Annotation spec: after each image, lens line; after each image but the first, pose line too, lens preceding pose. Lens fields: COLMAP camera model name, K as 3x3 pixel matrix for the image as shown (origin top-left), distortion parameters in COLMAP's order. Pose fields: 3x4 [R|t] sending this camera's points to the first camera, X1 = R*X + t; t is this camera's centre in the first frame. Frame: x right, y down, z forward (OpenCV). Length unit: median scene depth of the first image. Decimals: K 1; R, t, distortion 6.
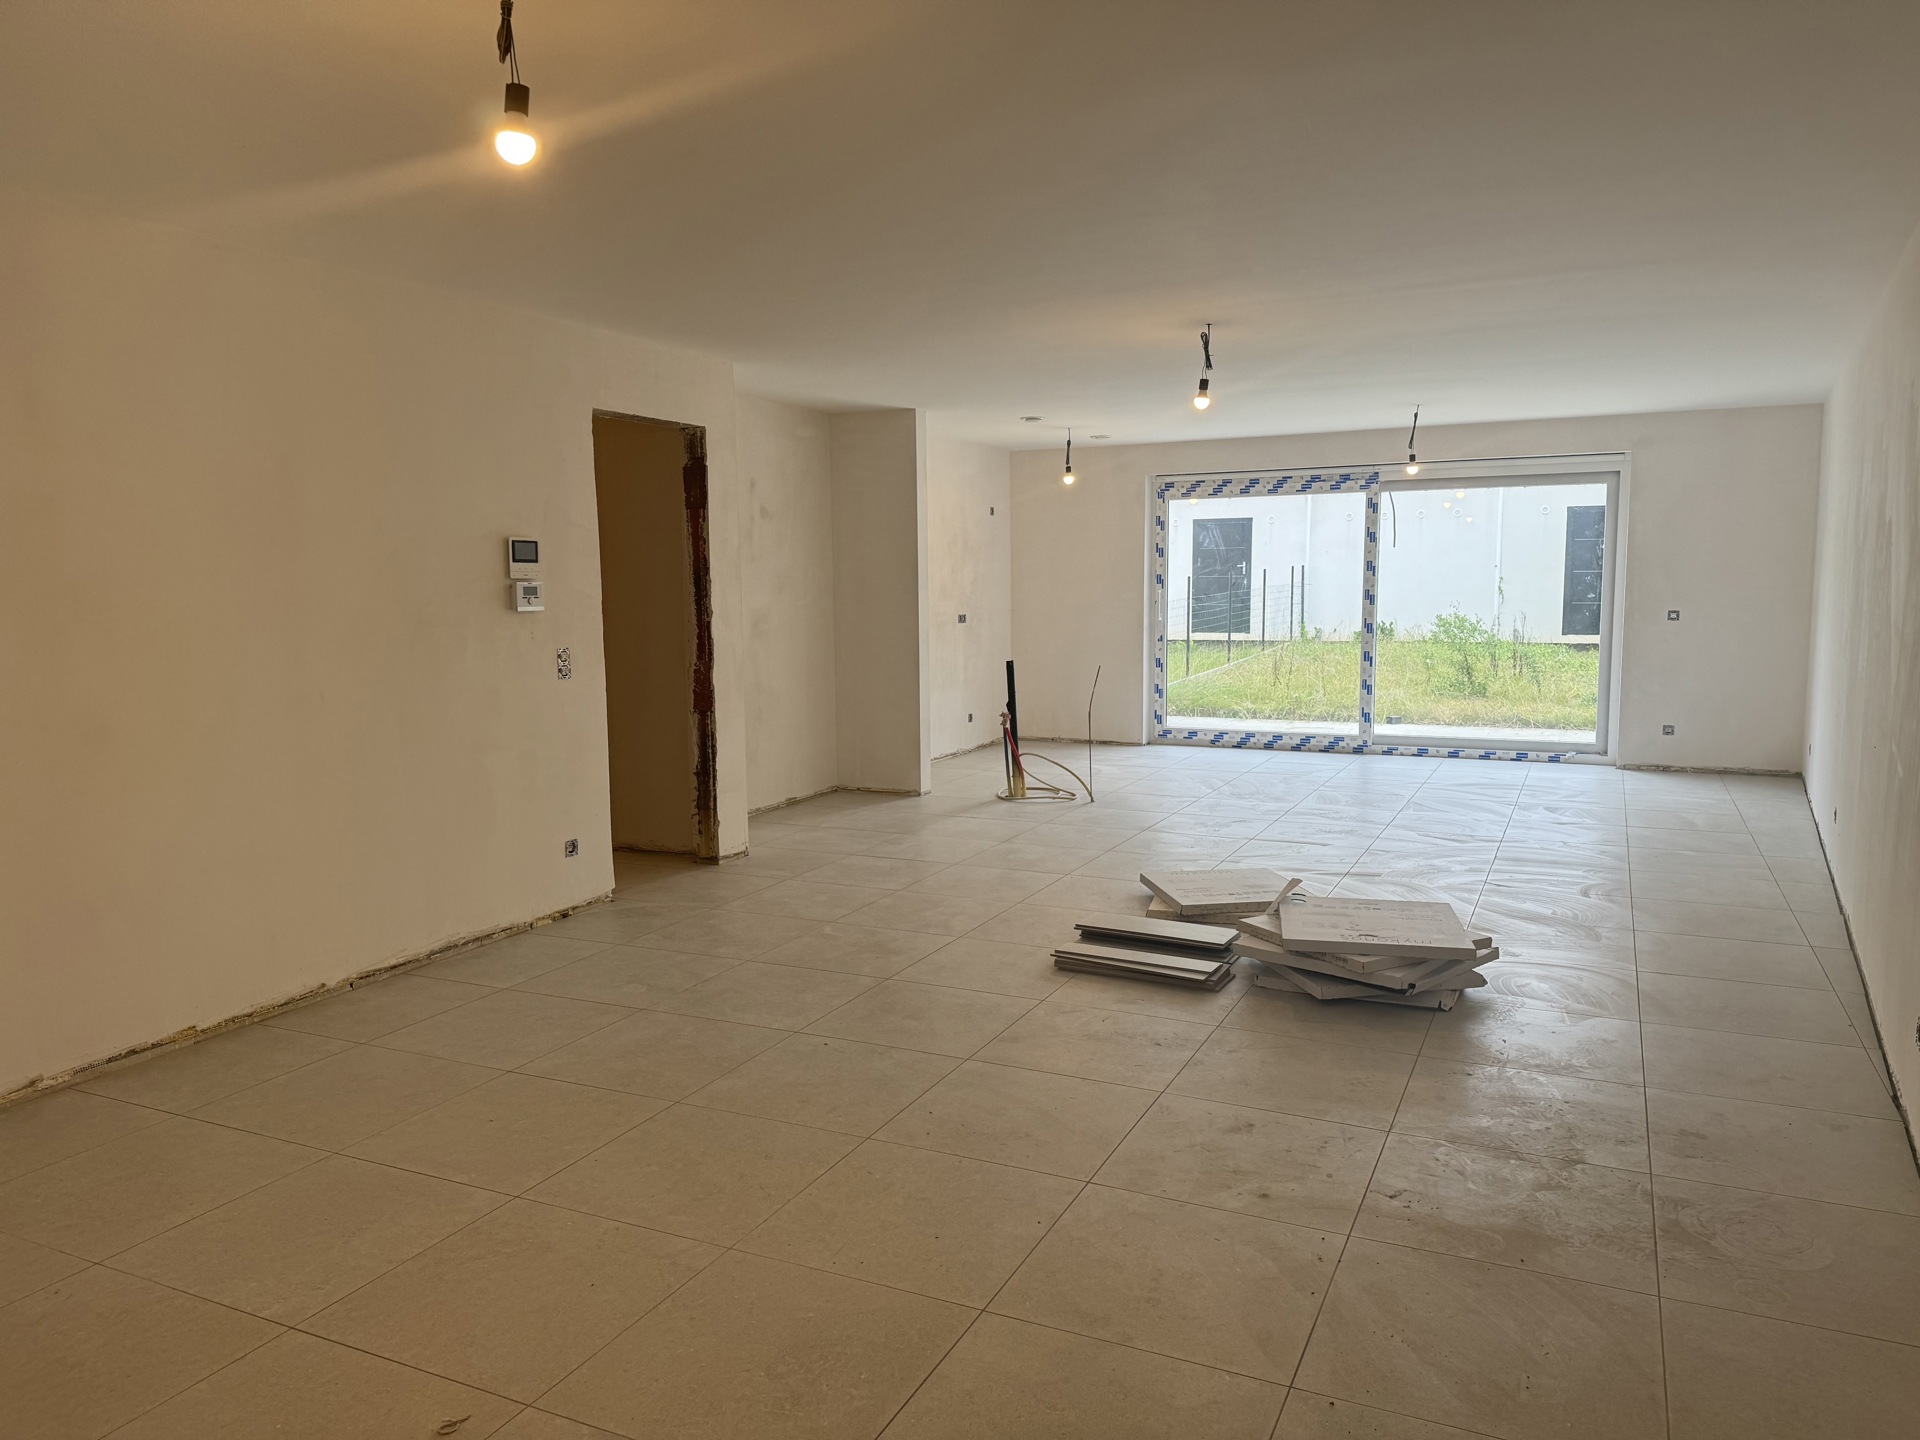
lens RADIAL K [[1328.8, 0, 960.0], [0, 1328.8, 720.0], [0, 0, 1]] dist [0.091828, -0.111032]
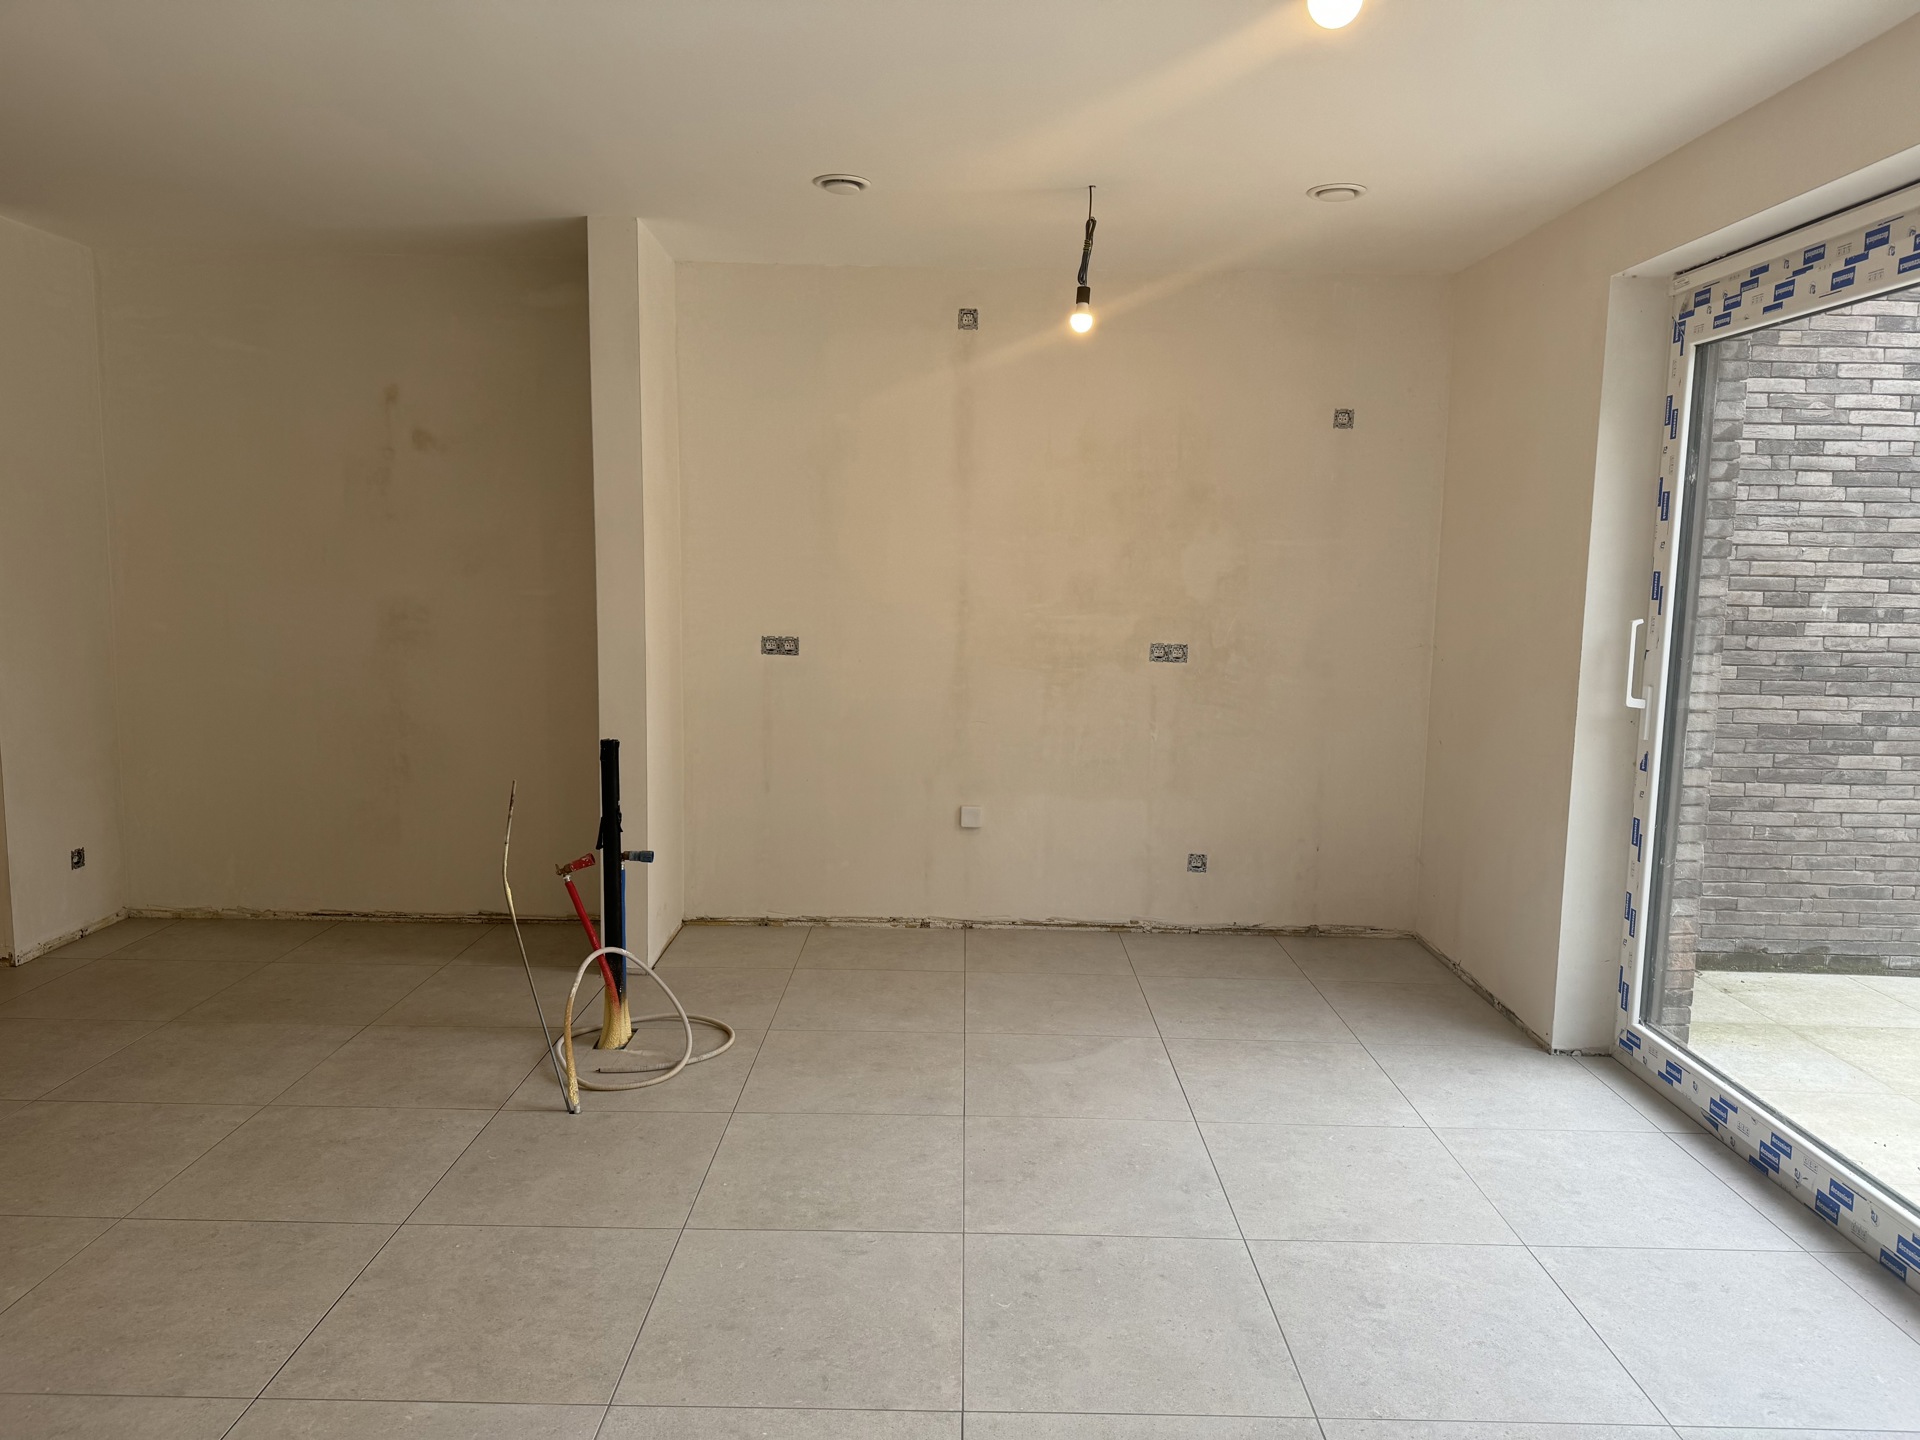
lens RADIAL K [[1344.1, 0, 951.7], [0, 1344.1, 713.8], [0, 0, 1]] dist [0.088473, -0.116982]
pose [[0.422699, 0.126295, -0.897427, 0.414825], [-0.117521, 0.989520, 0.083901, -0.087826], [0.898618, 0.070002, 0.433111, 0.749188]]
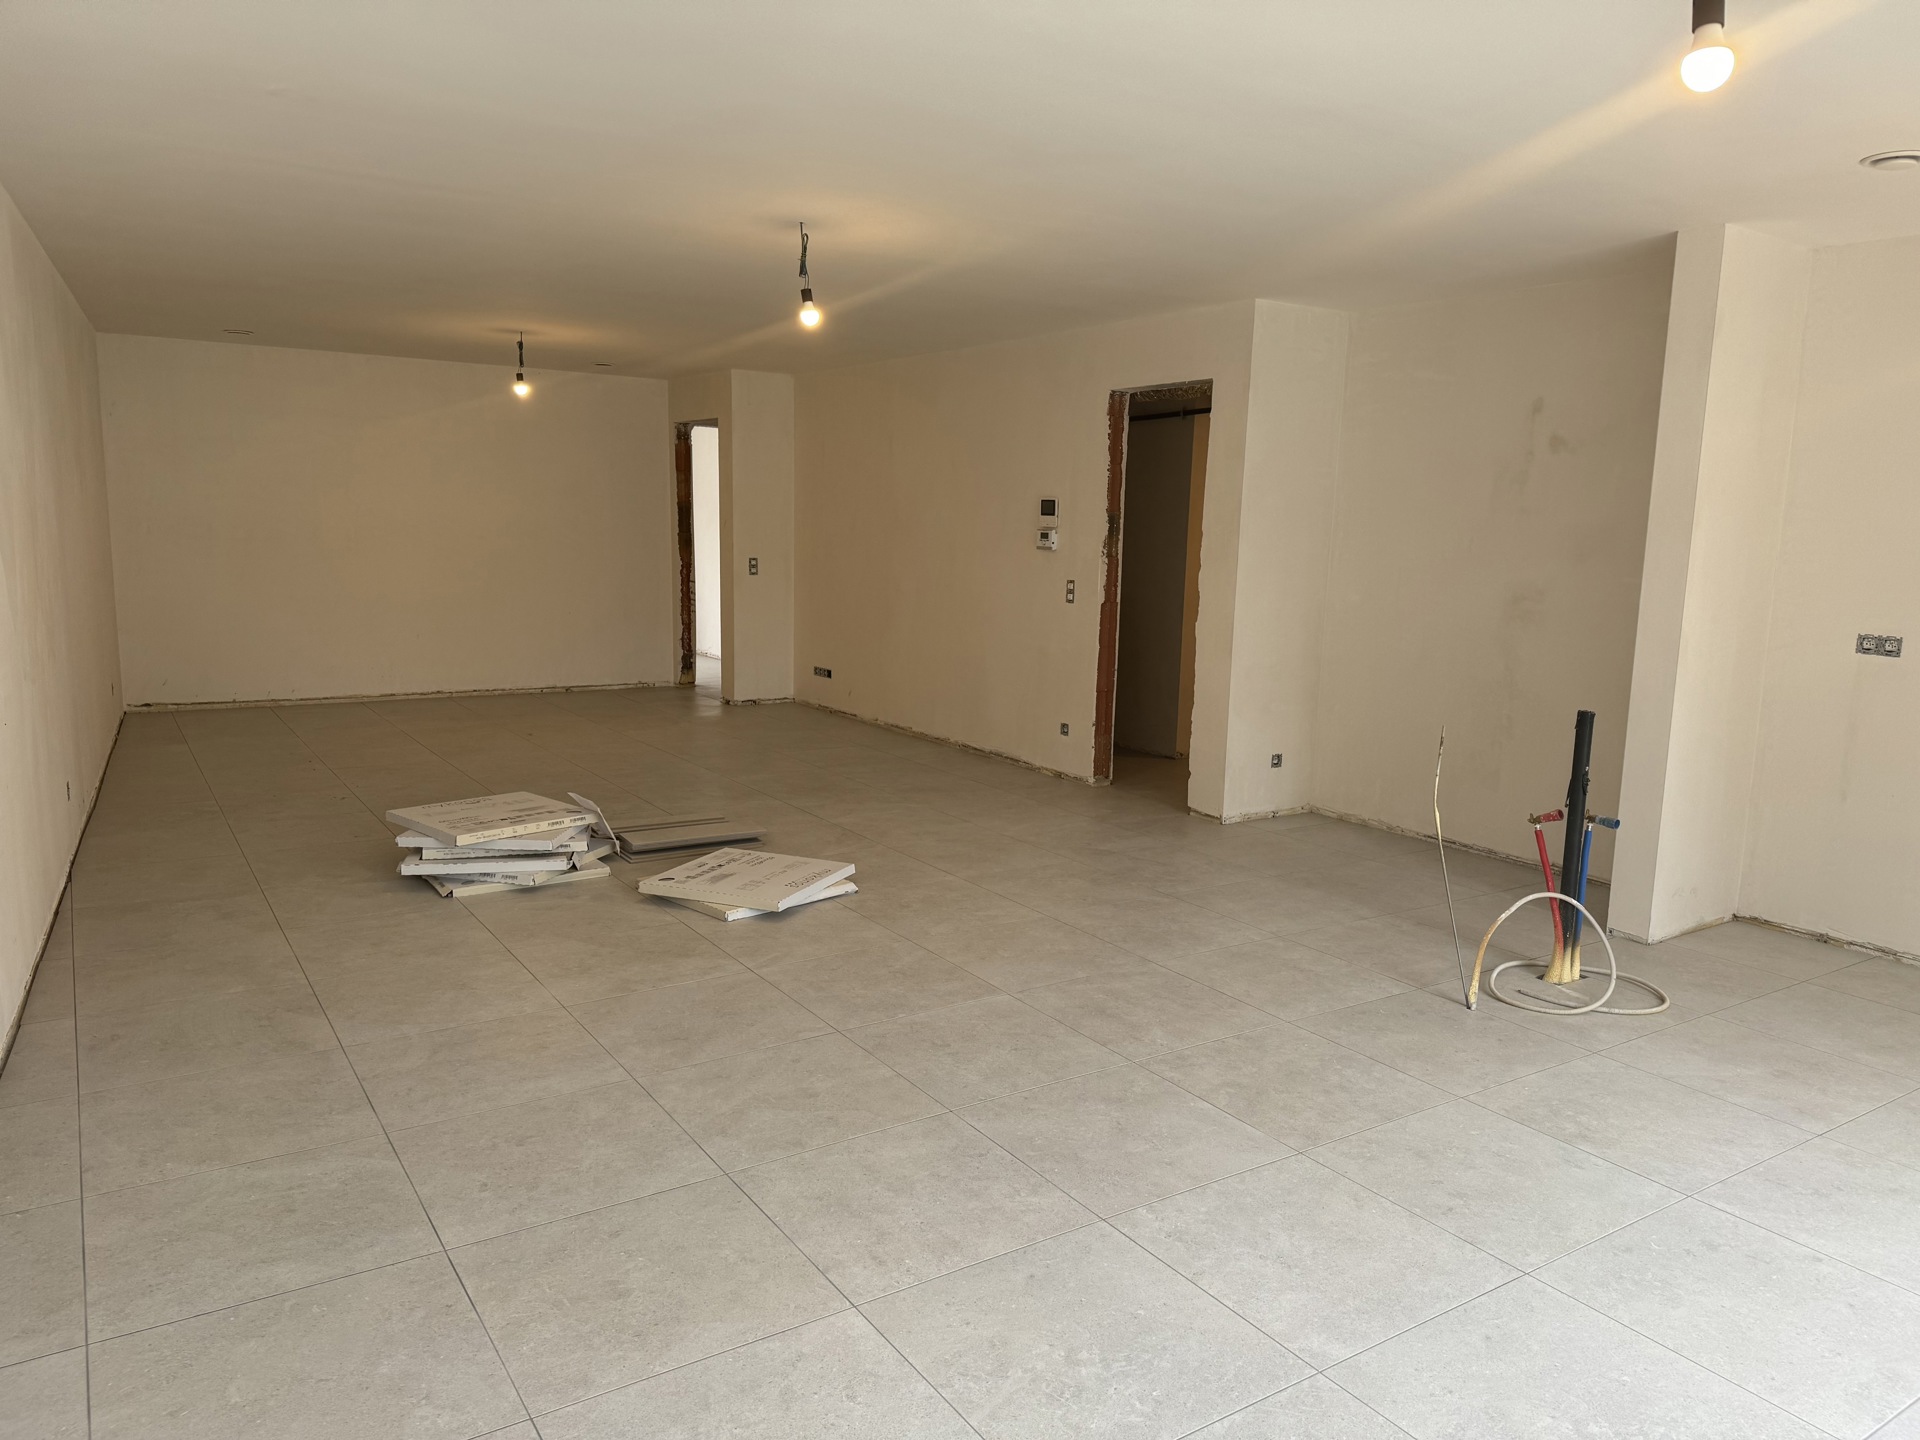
lens RADIAL K [[1328.8, 0, 960.0], [0, 1328.8, 720.0], [0, 0, 1]] dist [0.091828, -0.111032]
pose [[-0.519036, 0.127730, -0.845155, 0.492233], [-0.109094, 0.970786, 0.213715, -0.103392], [0.847762, 0.203127, -0.489938, 0.869080]]
